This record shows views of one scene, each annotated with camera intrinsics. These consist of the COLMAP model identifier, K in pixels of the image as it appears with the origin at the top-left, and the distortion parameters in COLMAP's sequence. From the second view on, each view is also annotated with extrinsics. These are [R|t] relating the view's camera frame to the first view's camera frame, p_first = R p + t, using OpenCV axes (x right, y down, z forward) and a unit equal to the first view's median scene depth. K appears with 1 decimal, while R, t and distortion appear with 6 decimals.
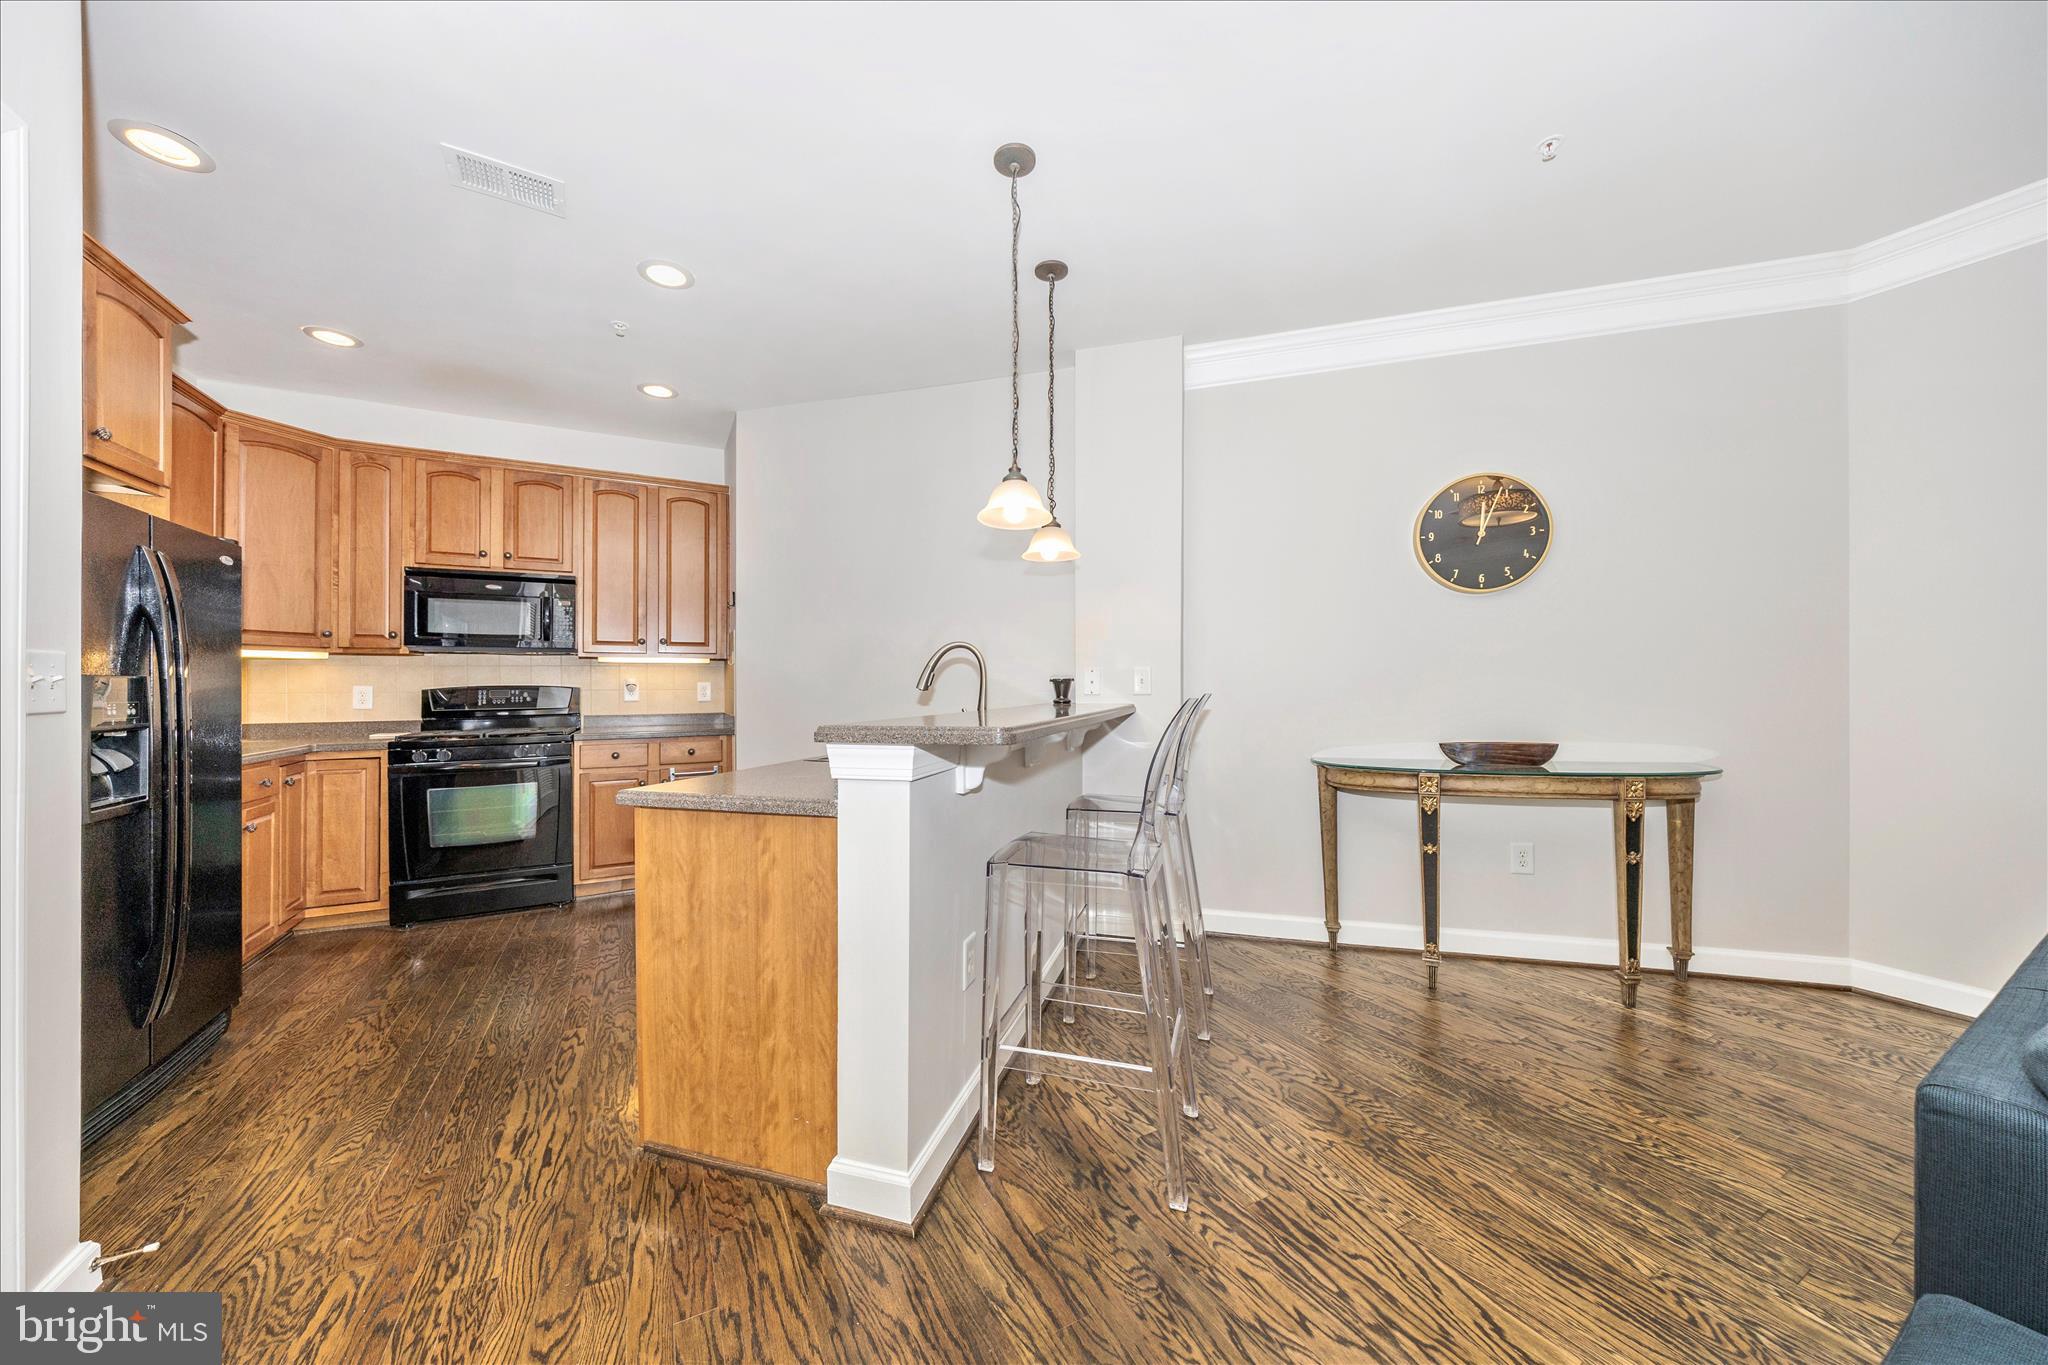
lens RADIAL K [[699.6, 0, 1017.2], [0, 699.6, 680.3], [0, 0, 1]] dist [-0.006615, 0.001550]
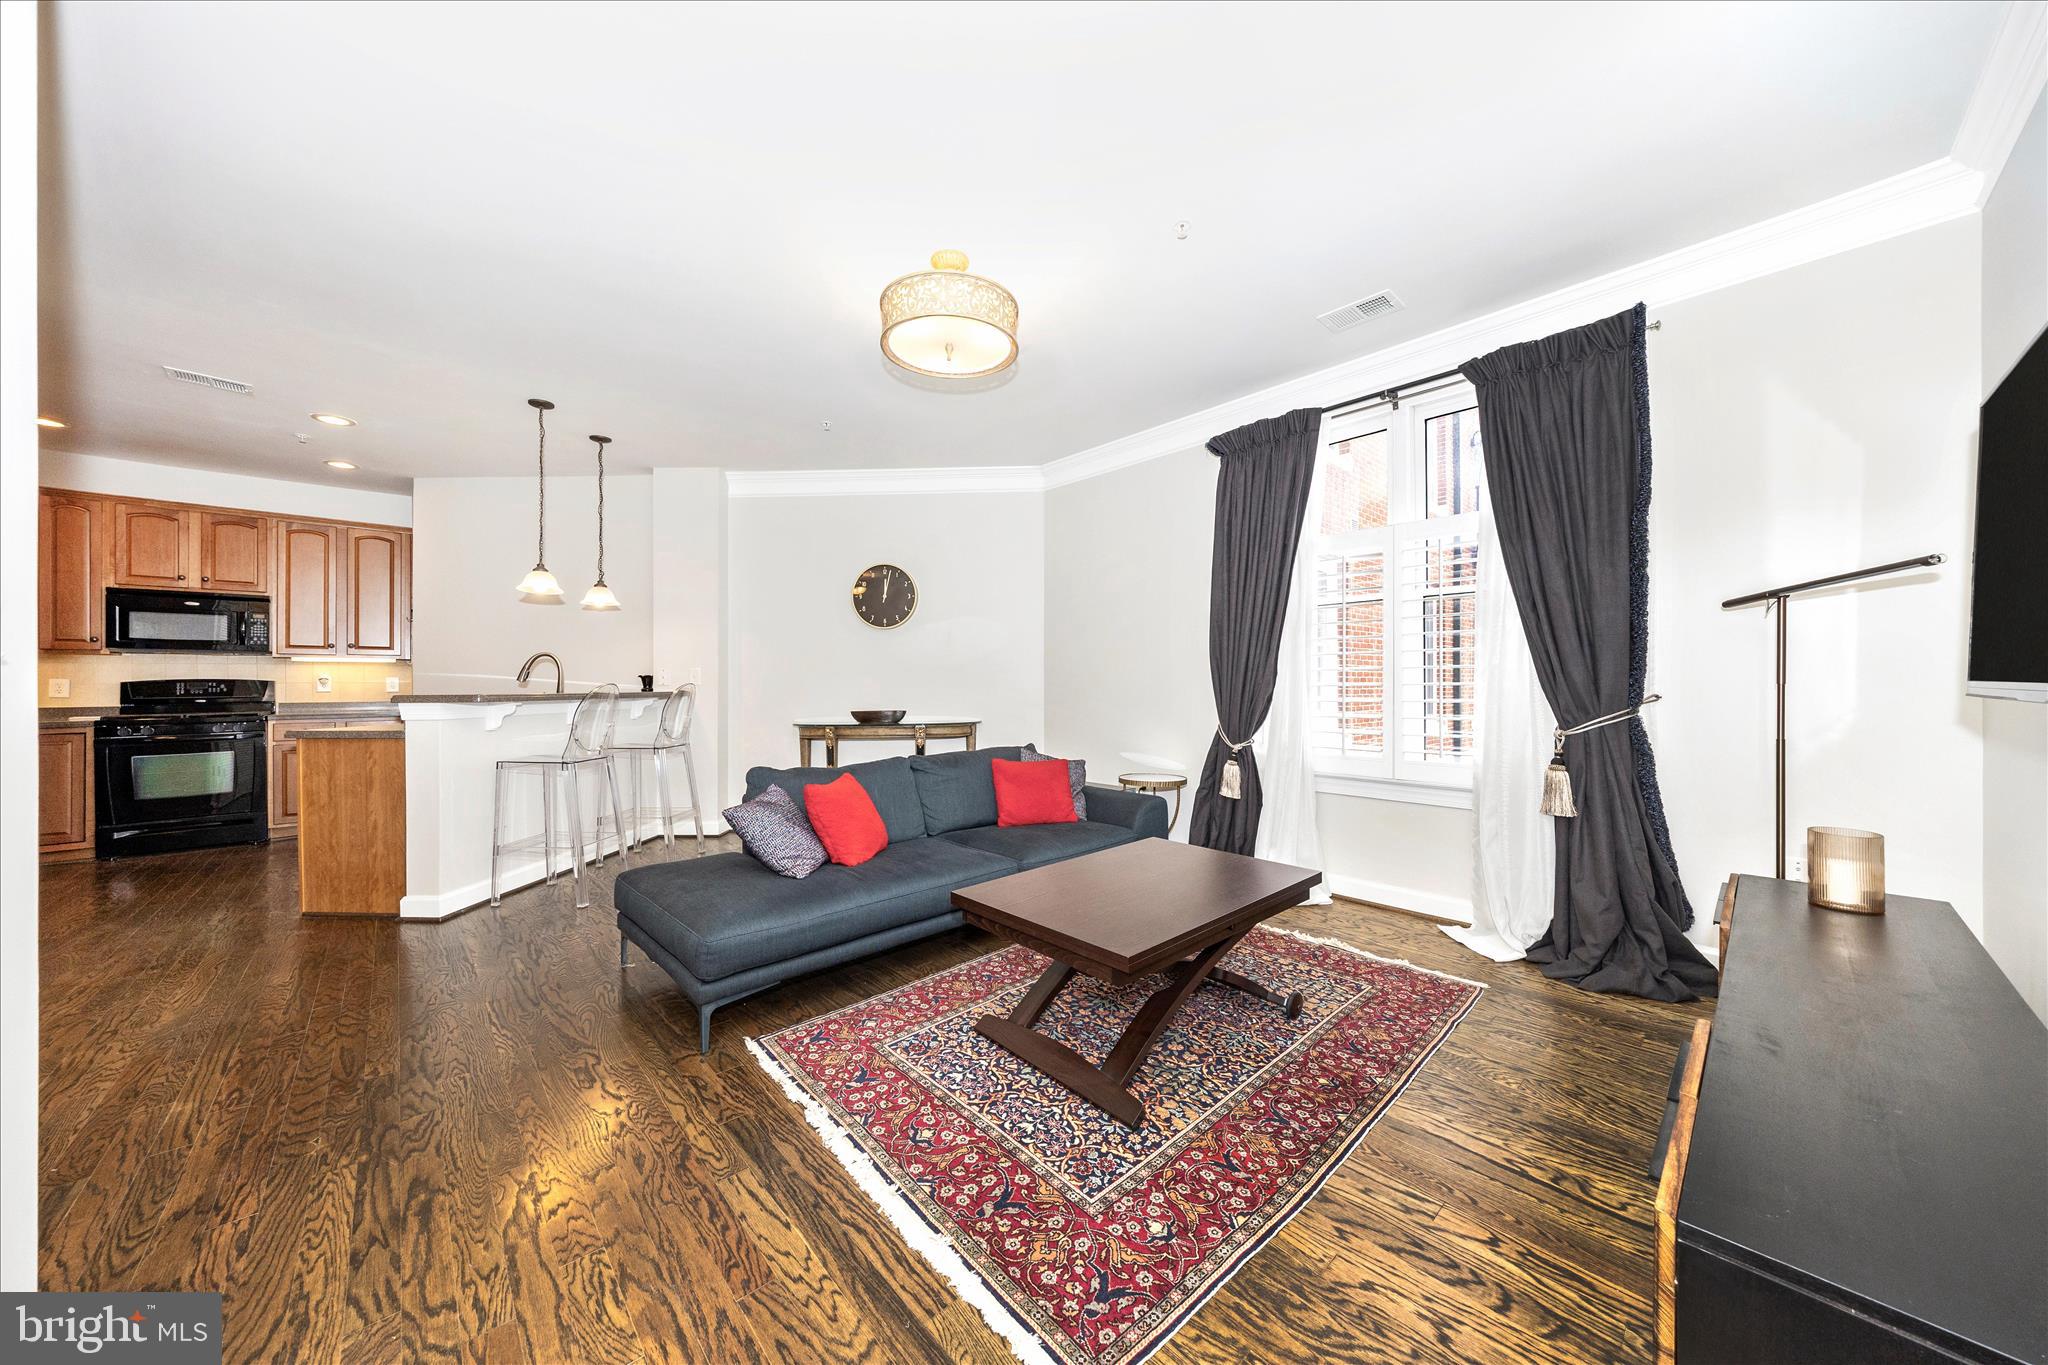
lens RADIAL K [[699.6, 0, 1017.2], [0, 699.6, 680.3], [0, 0, 1]] dist [-0.006615, 0.001550]
pose [[0.970408, 0.001653, 0.241465, 0.539412], [-0.002607, 0.999990, 0.003634, 0.001395], [-0.241457, -0.004156, 0.970403, -0.790452]]
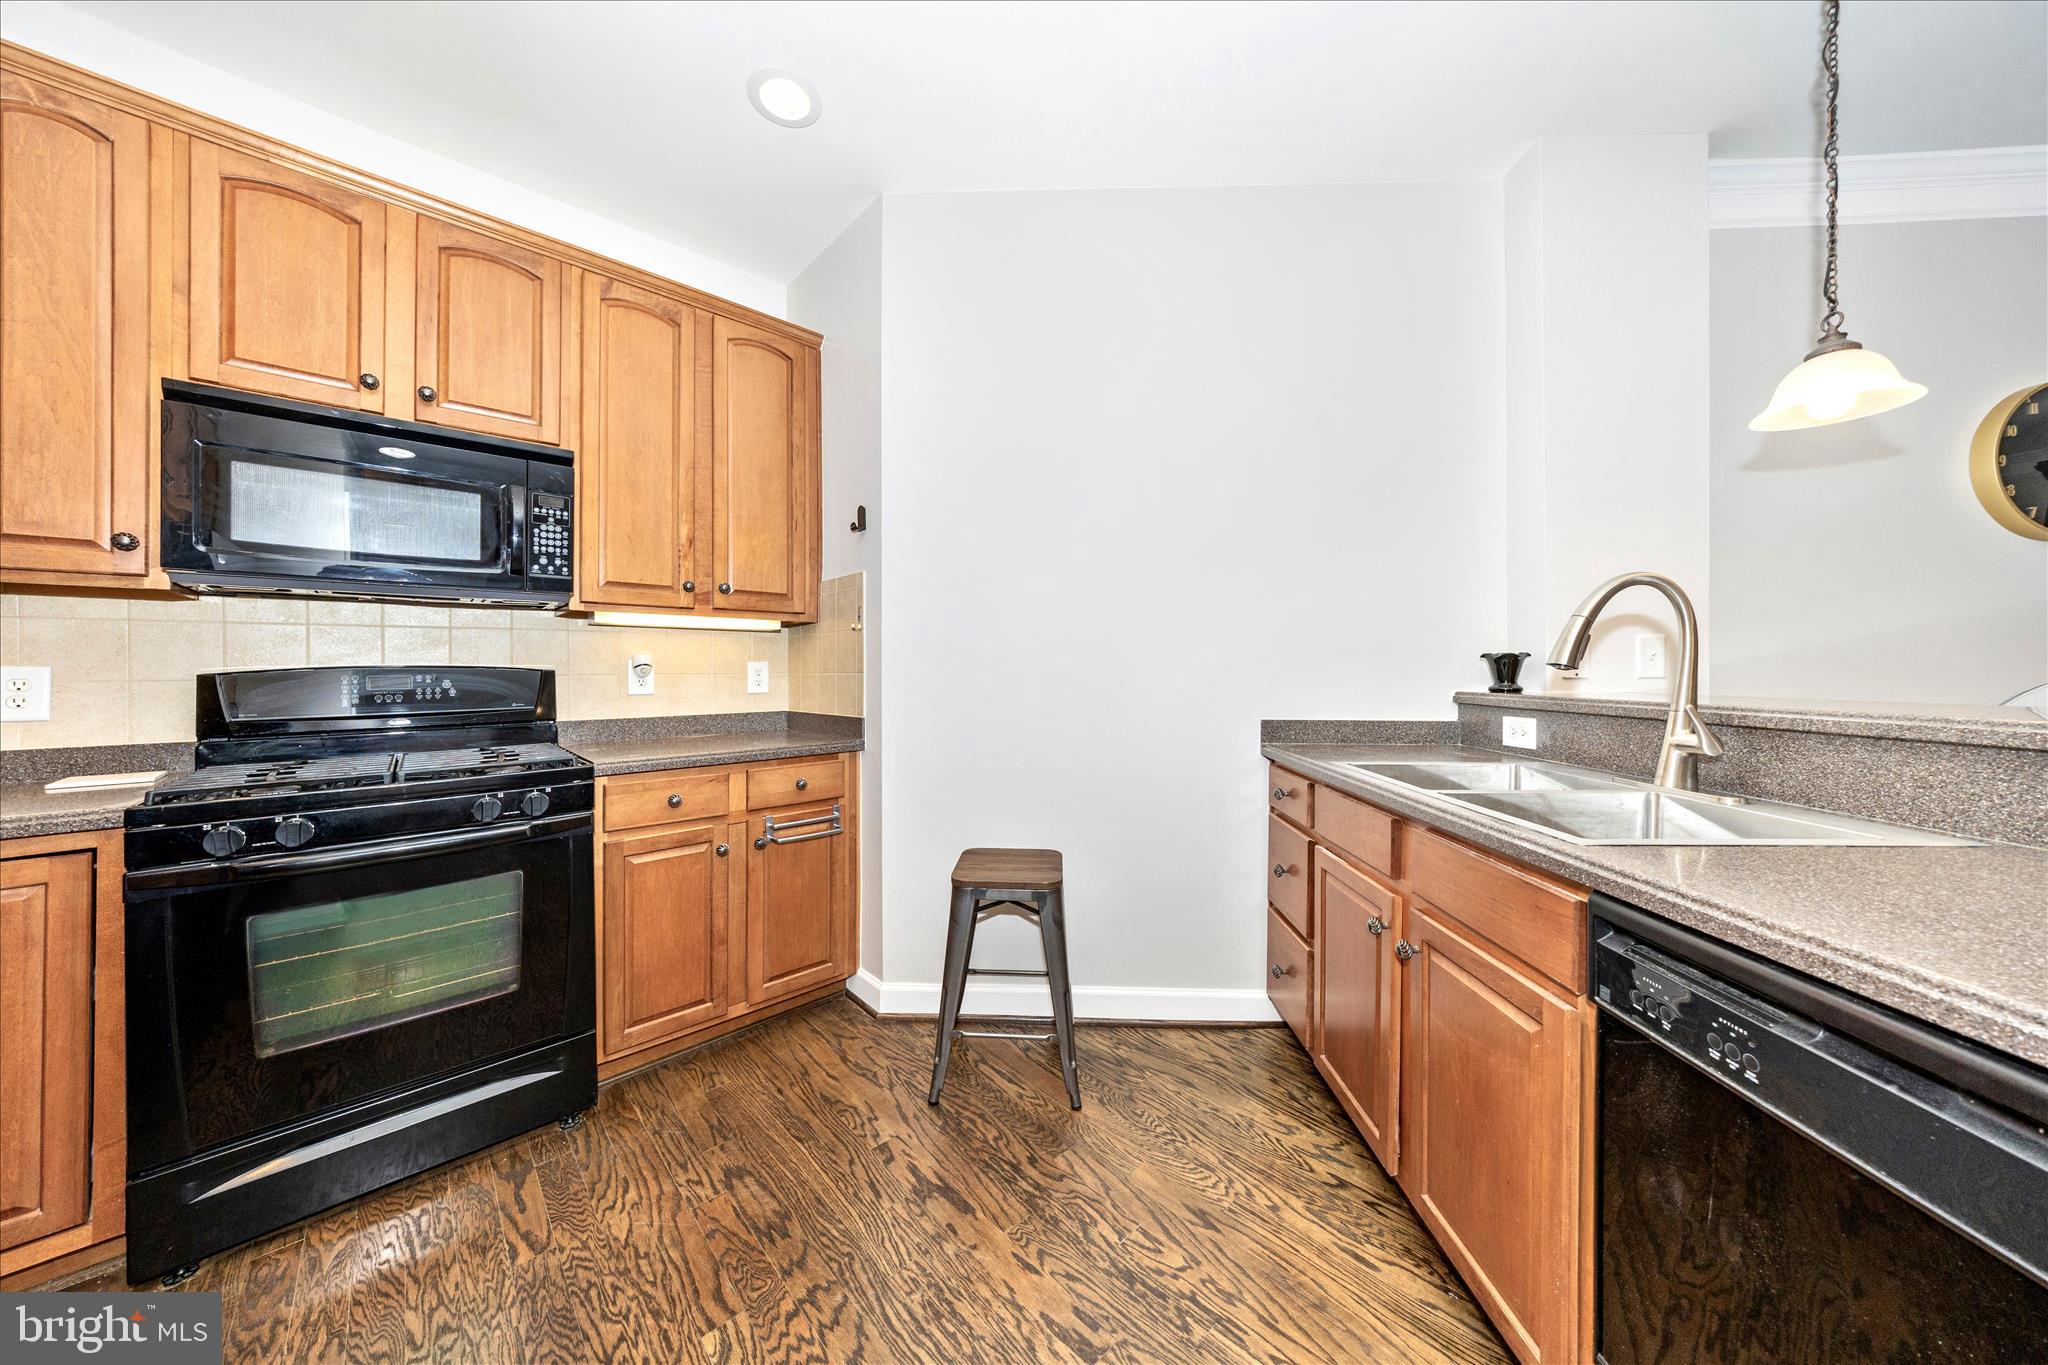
lens RADIAL K [[673.8, 0, 1025.7], [0, 673.8, 666.1], [0, 0, 1]] dist [-0.005126, -0.000060]
pose [[0.967119, 0.001022, 0.254323, -0.570439], [-0.001811, 0.999994, 0.002868, 0.007619], [-0.254318, -0.003234, 0.967115, 0.572534]]
